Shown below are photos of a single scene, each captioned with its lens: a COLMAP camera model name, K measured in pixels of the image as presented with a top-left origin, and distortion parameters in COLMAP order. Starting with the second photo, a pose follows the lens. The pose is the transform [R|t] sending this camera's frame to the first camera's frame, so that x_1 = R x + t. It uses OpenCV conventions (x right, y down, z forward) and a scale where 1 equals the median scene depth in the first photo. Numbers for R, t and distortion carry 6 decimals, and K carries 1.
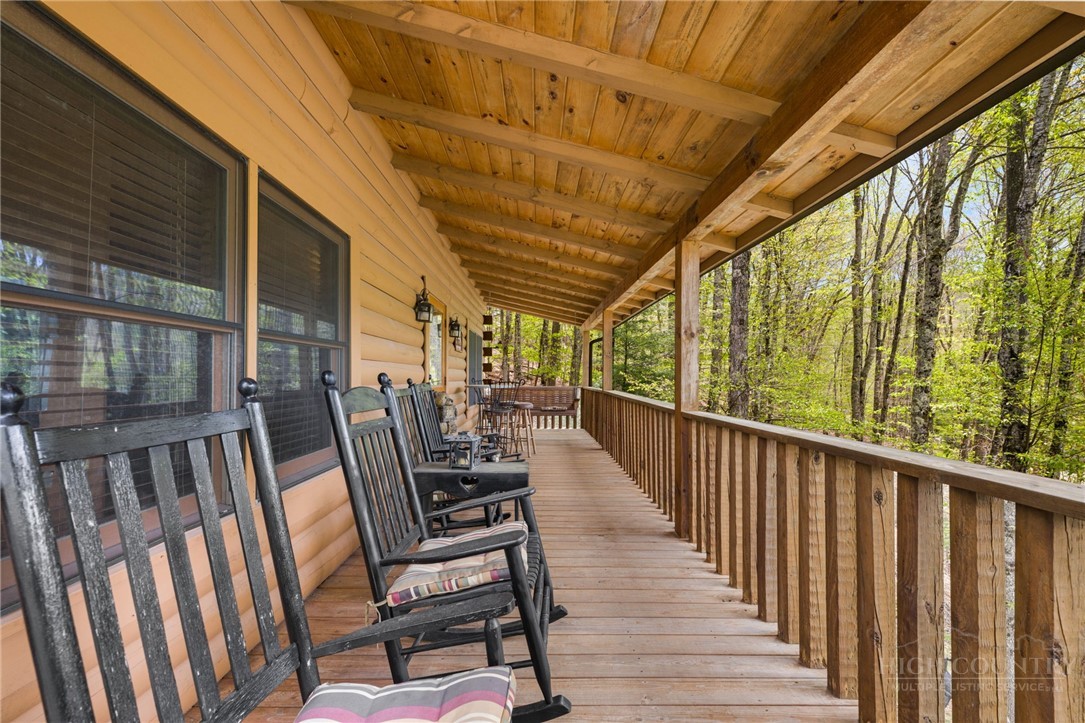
lens RADIAL K [[434.7, 0, 547.1], [0, 434.7, 365.7], [0, 0, 1]] dist [-0.001799, 0.001038]
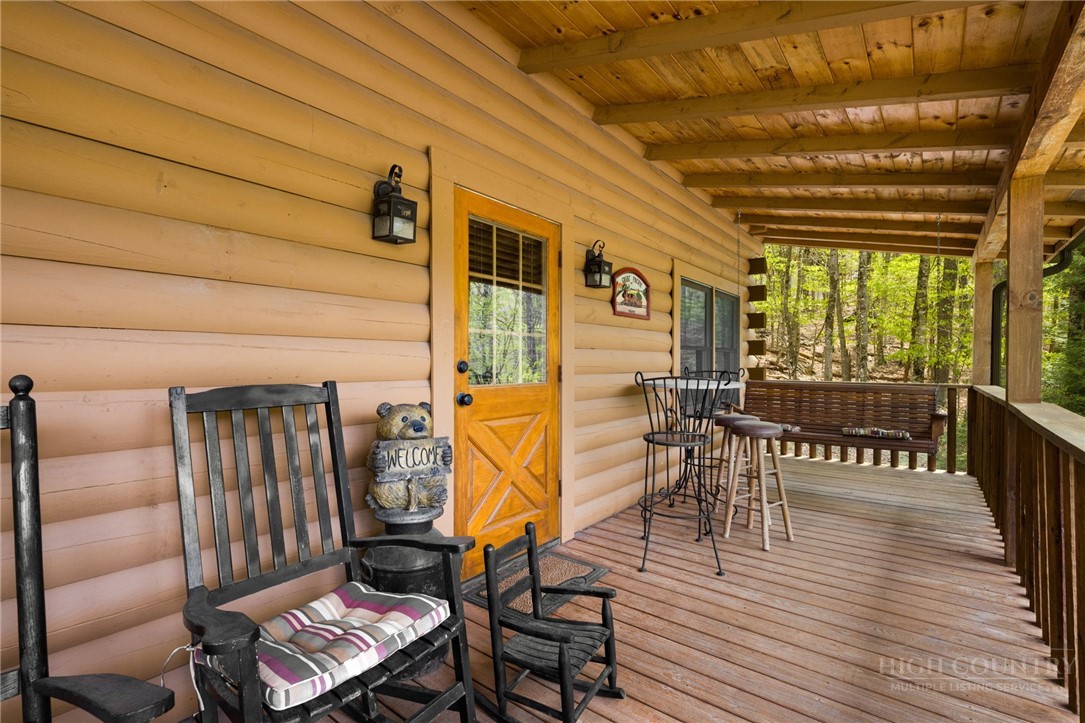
lens RADIAL K [[492.0, 0, 549.4], [0, 492.0, 365.4], [0, 0, 1]] dist [0.002180, -0.000485]
pose [[0.765726, -0.005306, -0.643146, 0.162378], [0.021299, 0.999627, 0.017111, 0.021843], [0.642815, -0.026801, 0.765553, 0.708755]]
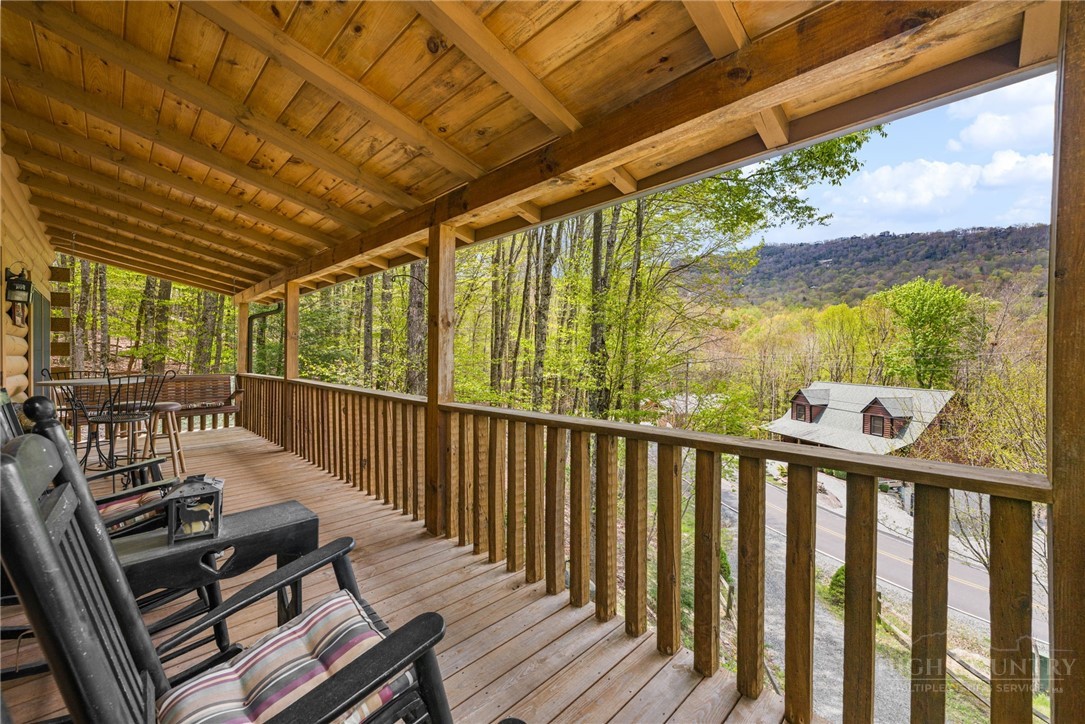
lens RADIAL K [[434.7, 0, 544.3], [0, 434.7, 354.9], [0, 0, 1]] dist [-0.001799, 0.001038]
pose [[0.727166, -0.008718, 0.686406, -0.132496], [-0.009452, 0.999697, 0.022710, -0.019976], [-0.686396, -0.023002, 0.726864, 0.116182]]
